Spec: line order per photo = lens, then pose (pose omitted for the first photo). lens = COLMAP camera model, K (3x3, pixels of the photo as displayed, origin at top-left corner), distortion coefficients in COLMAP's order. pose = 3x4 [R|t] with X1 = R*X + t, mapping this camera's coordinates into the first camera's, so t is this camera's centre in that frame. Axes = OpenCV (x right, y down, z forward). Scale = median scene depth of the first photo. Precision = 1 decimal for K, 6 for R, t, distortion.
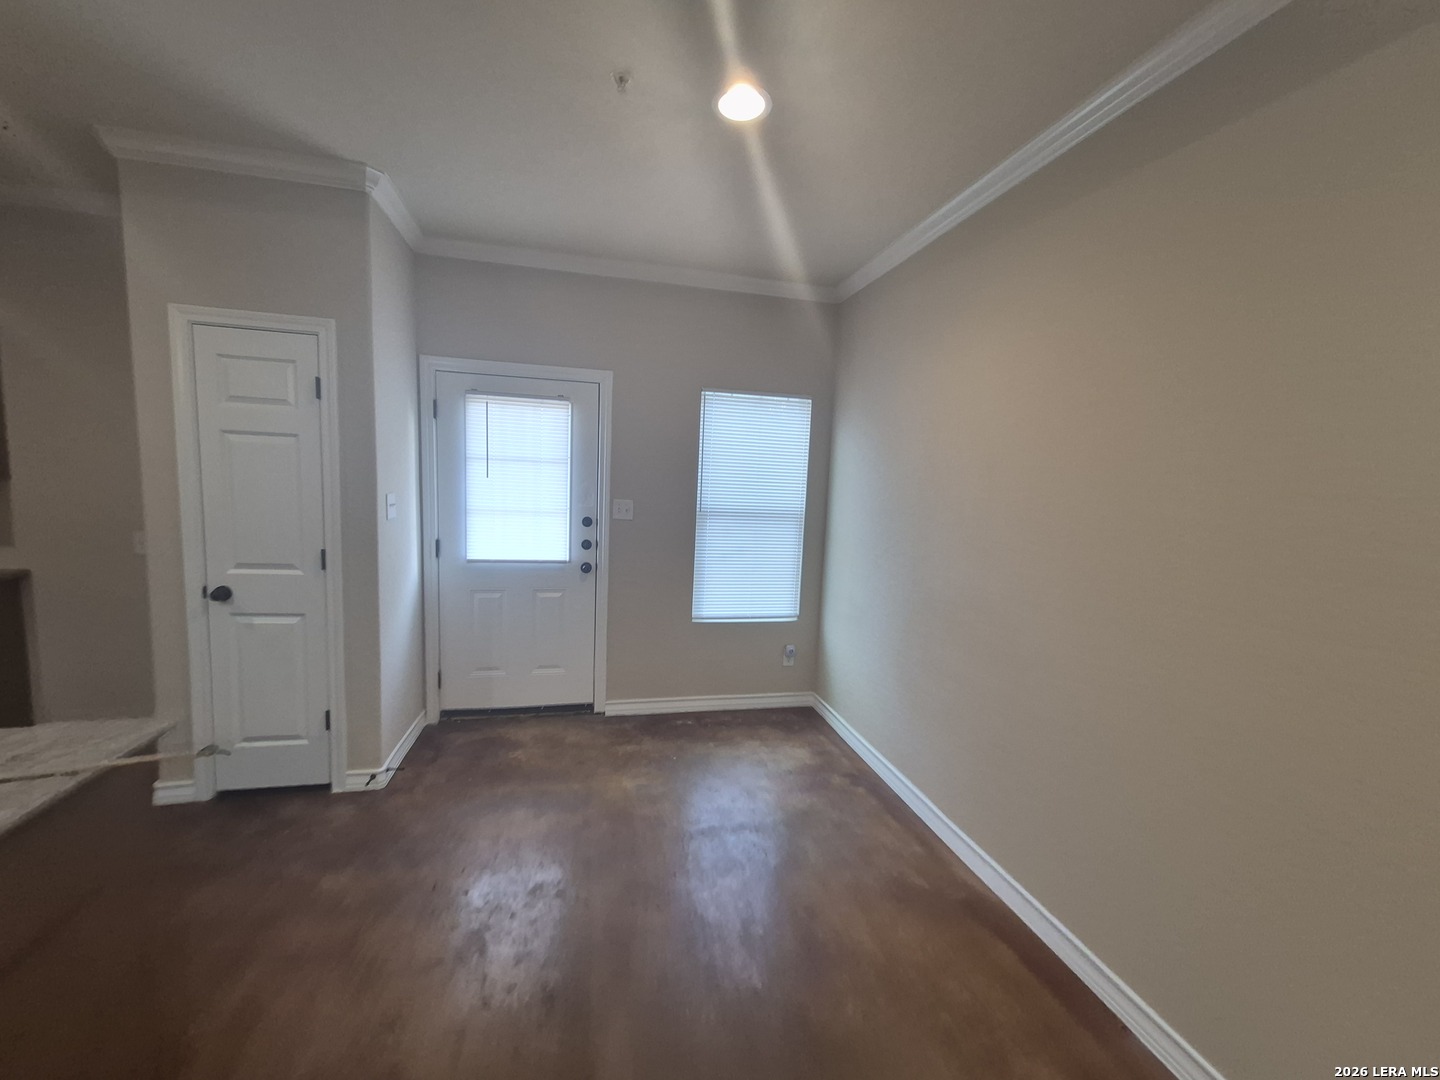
lens RADIAL K [[584.7, 0, 730.8], [0, 584.7, 547.3], [0, 0, 1]] dist [0.002420, -0.000083]
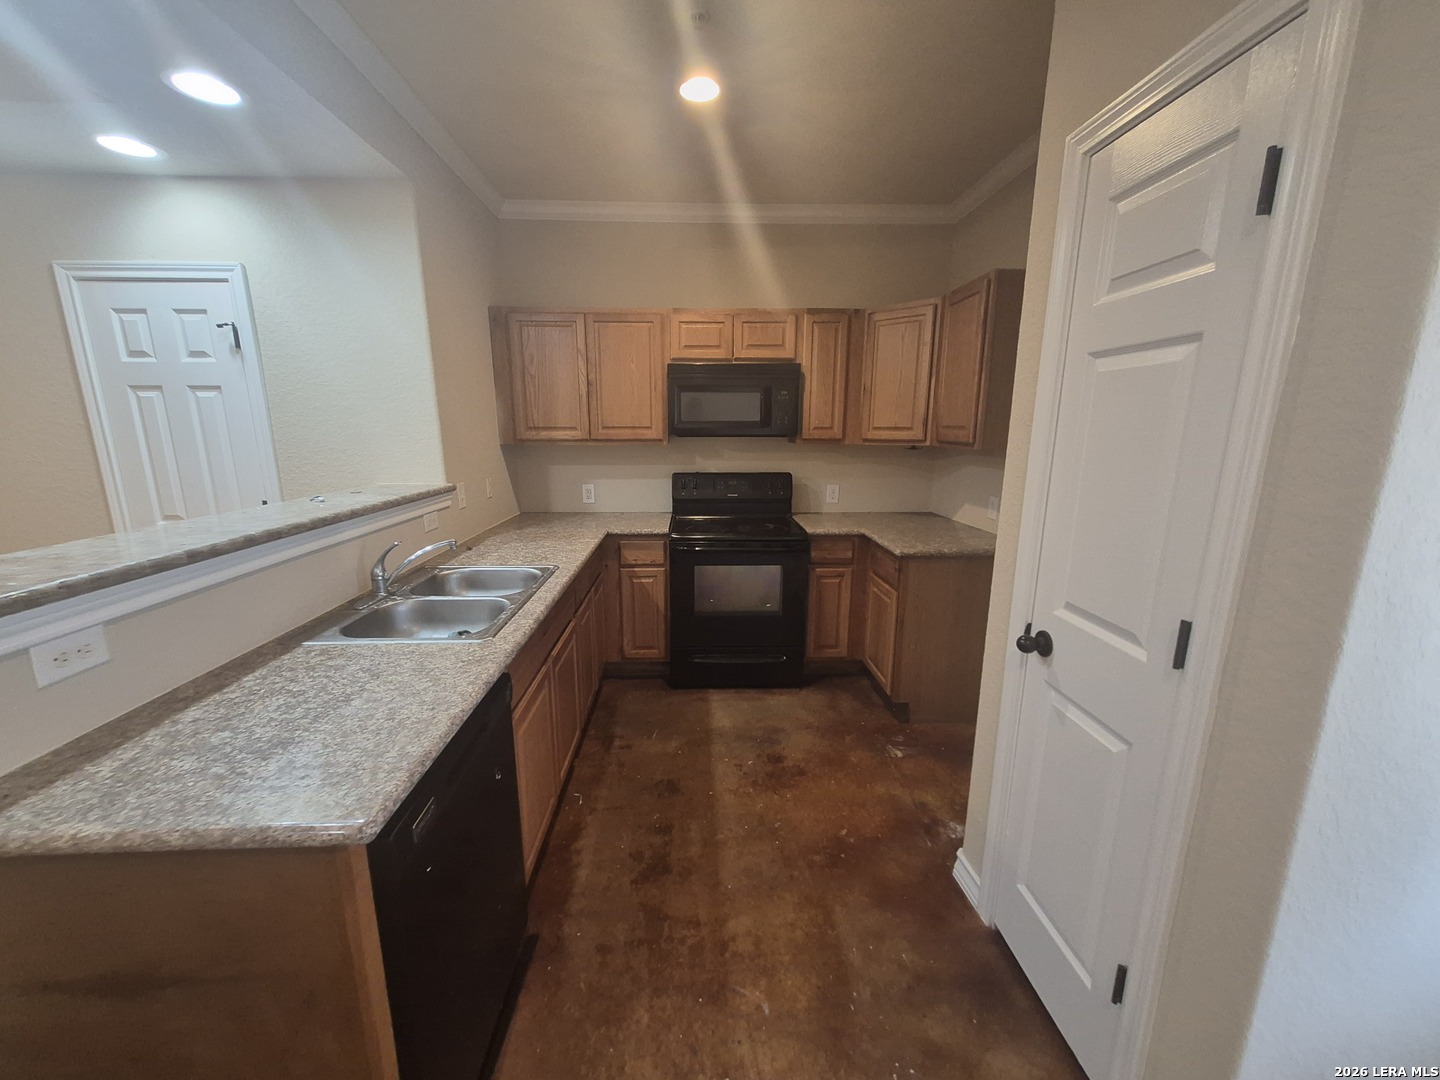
lens RADIAL K [[564.0, 0, 709.0], [0, 564.0, 546.0], [0, 0, 1]] dist [0.005504, -0.000325]
pose [[-0.234011, 0.157138, -0.959451, -0.201264], [-0.117931, 0.974977, 0.188444, -0.064190], [0.965055, 0.157247, -0.209624, 0.596341]]
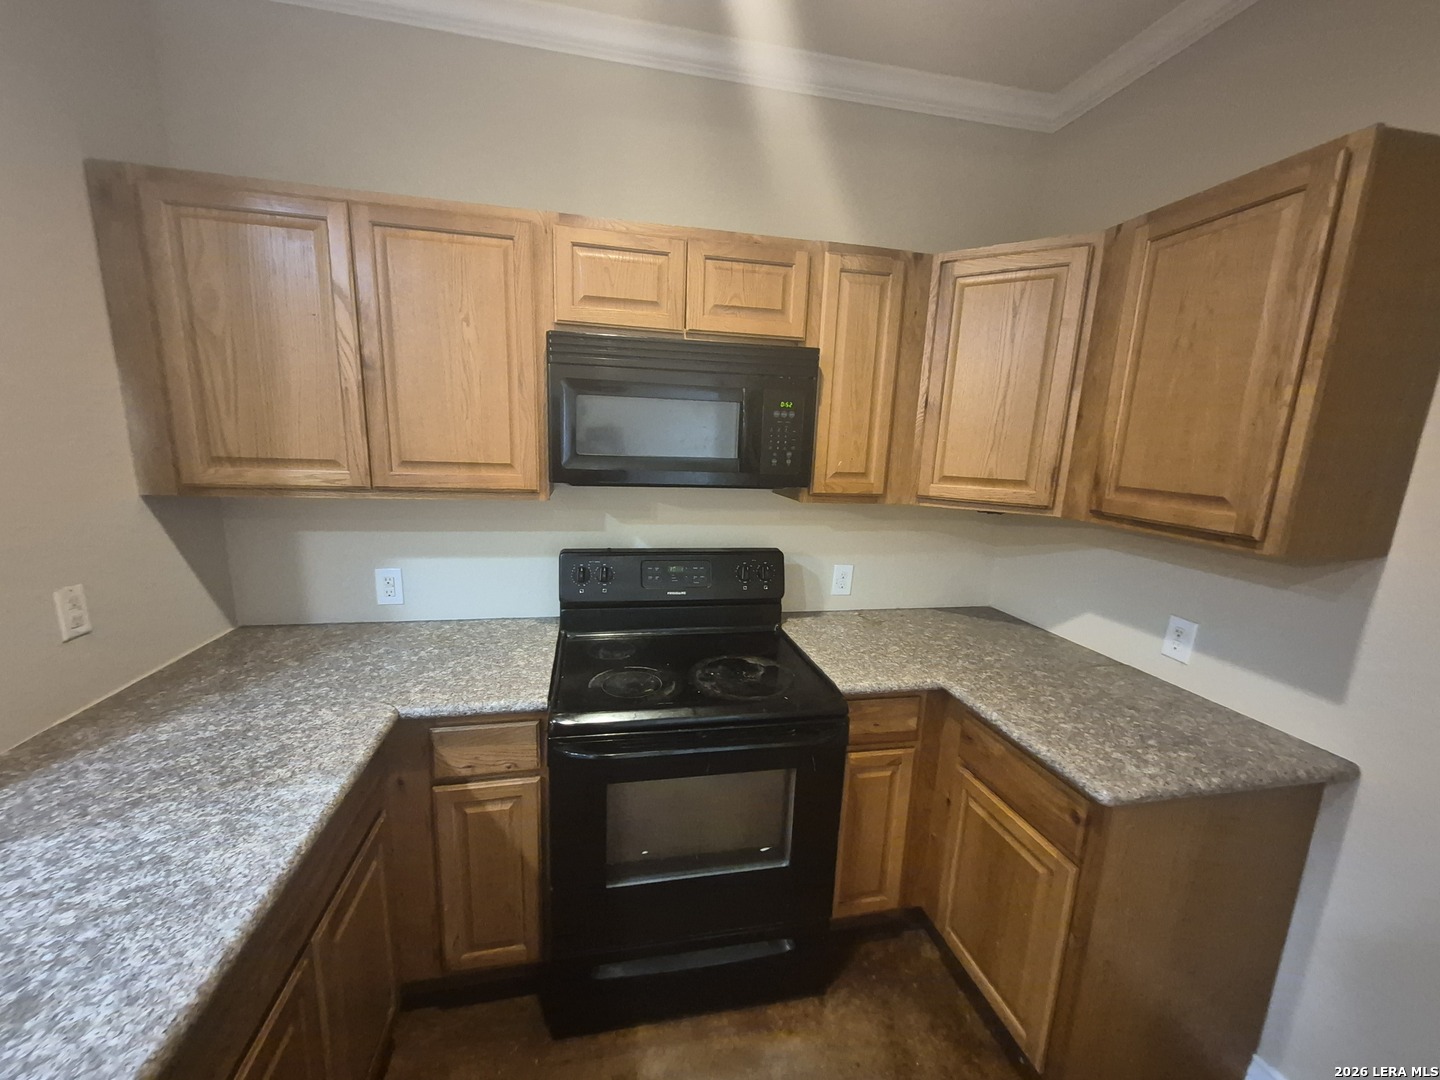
lens RADIAL K [[564.0, 0, 709.0], [0, 564.0, 546.0], [0, 0, 1]] dist [0.005504, -0.000325]
pose [[-0.059078, 0.144079, -0.987801, -0.701886], [-0.146914, 0.977500, 0.151363, -0.098258], [0.987384, 0.154064, -0.036581, 0.446040]]
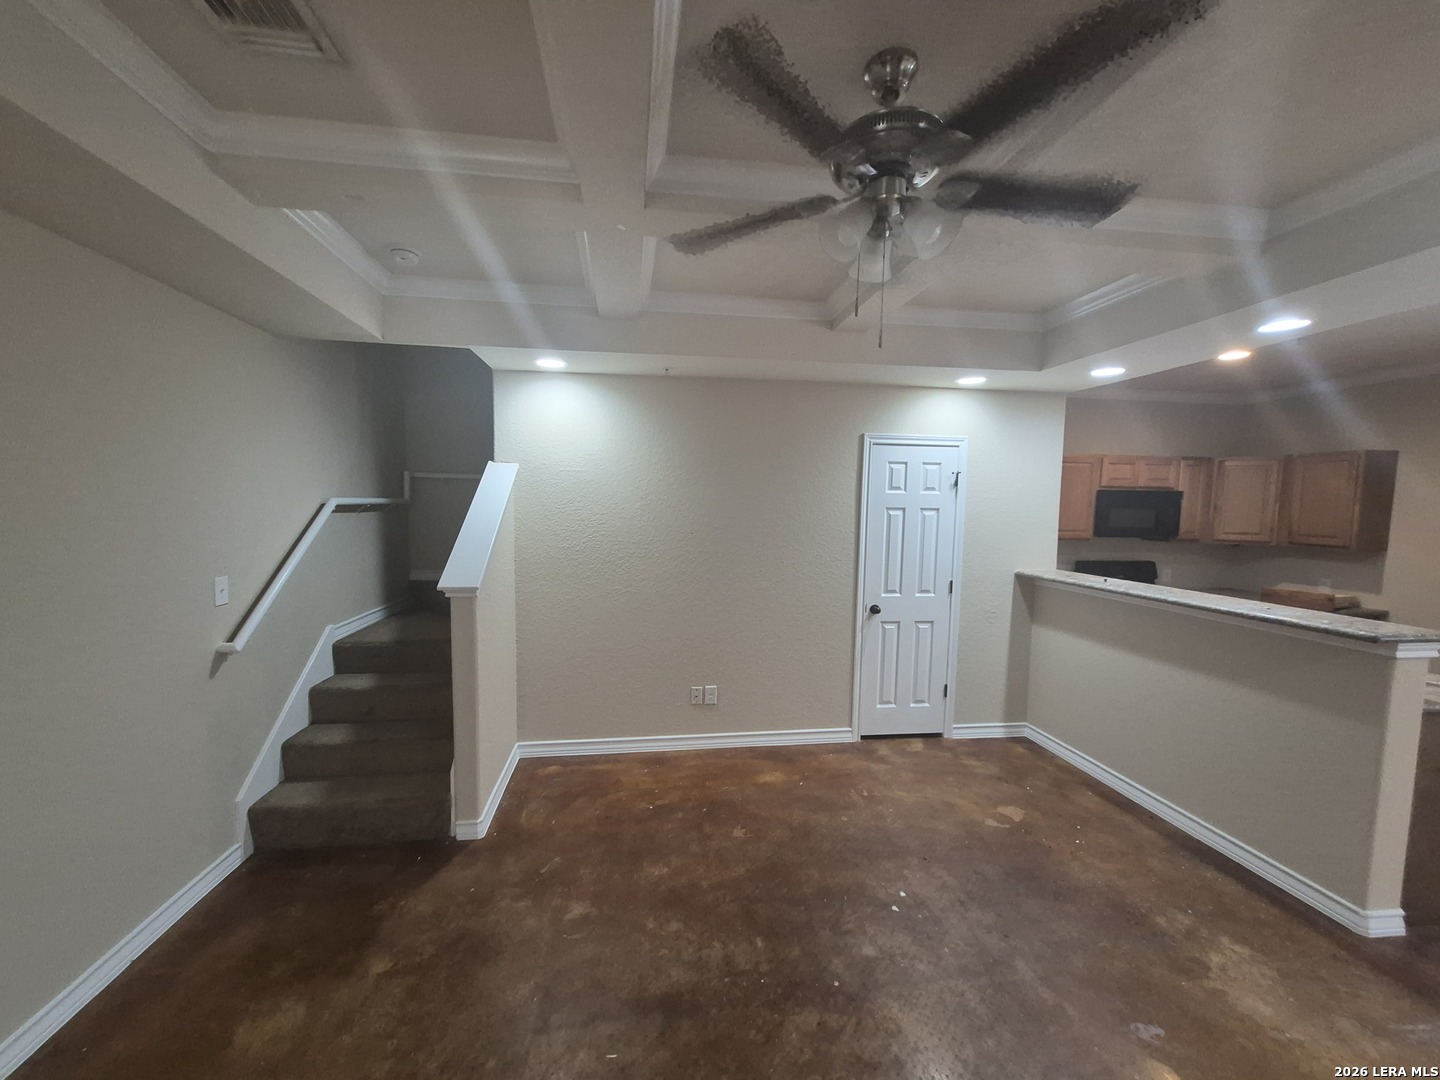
lens RADIAL K [[564.0, 0, 709.0], [0, 564.0, 546.0], [0, 0, 1]] dist [0.005504, -0.000325]
pose [[-0.136038, 0.025911, -0.990365, 0.423558], [-0.131575, 0.990330, 0.043983, 0.034696], [0.981928, 0.136291, -0.131313, -0.505160]]
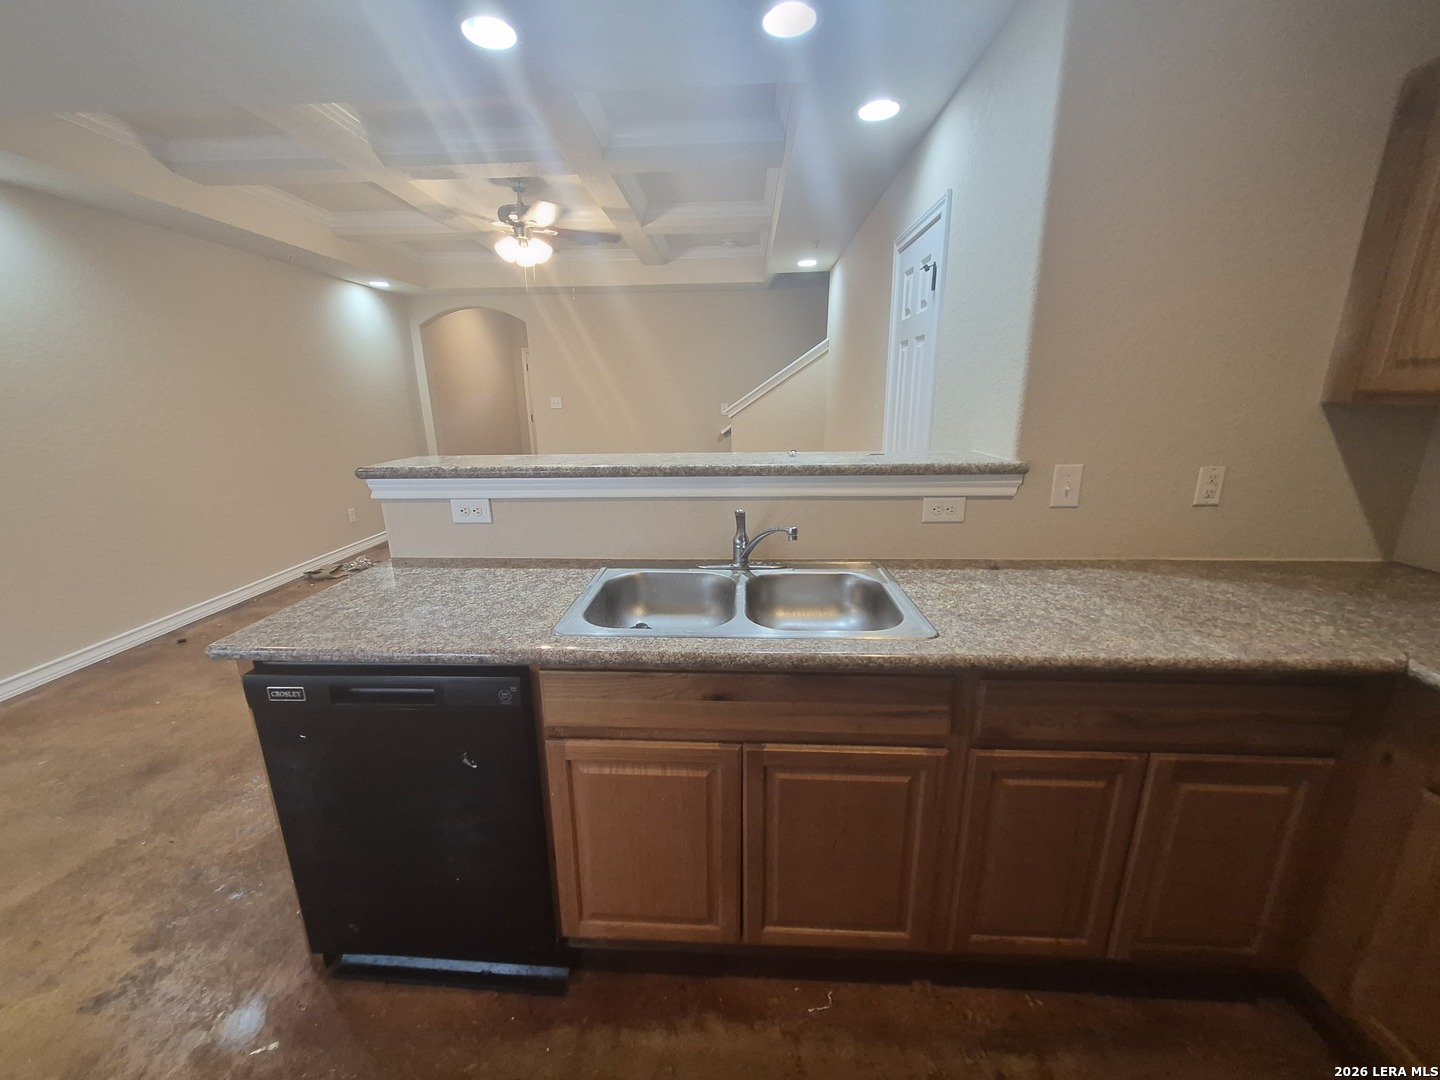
lens RADIAL K [[564.0, 0, 709.0], [0, 564.0, 546.0], [0, 0, 1]] dist [0.005504, -0.000325]
pose [[-0.948465, -0.115201, 0.295201, -0.779788], [0.003862, 0.927304, 0.374288, -0.074752], [-0.316859, 0.356139, -0.879070, 0.613004]]
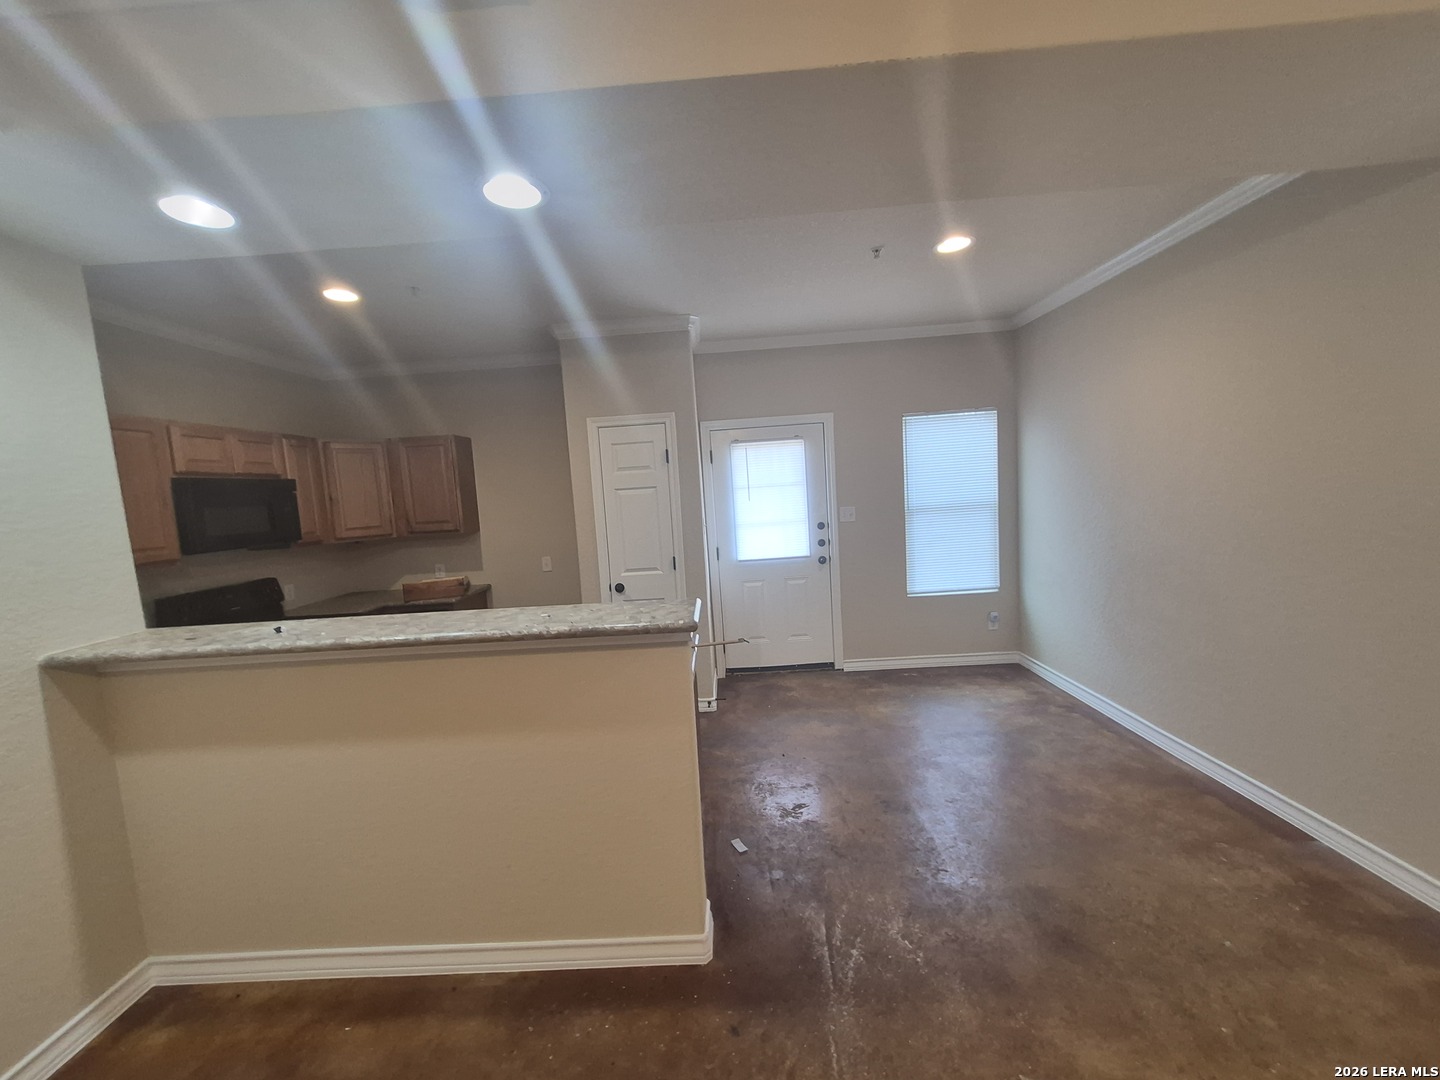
lens RADIAL K [[564.0, 0, 709.0], [0, 564.0, 546.0], [0, 0, 1]] dist [0.005504, -0.000325]
pose [[0.952557, -0.078255, -0.294129, -0.117616], [0.075659, 0.996929, -0.020214, 0.009883], [0.294808, -0.002998, 0.955552, -0.327327]]
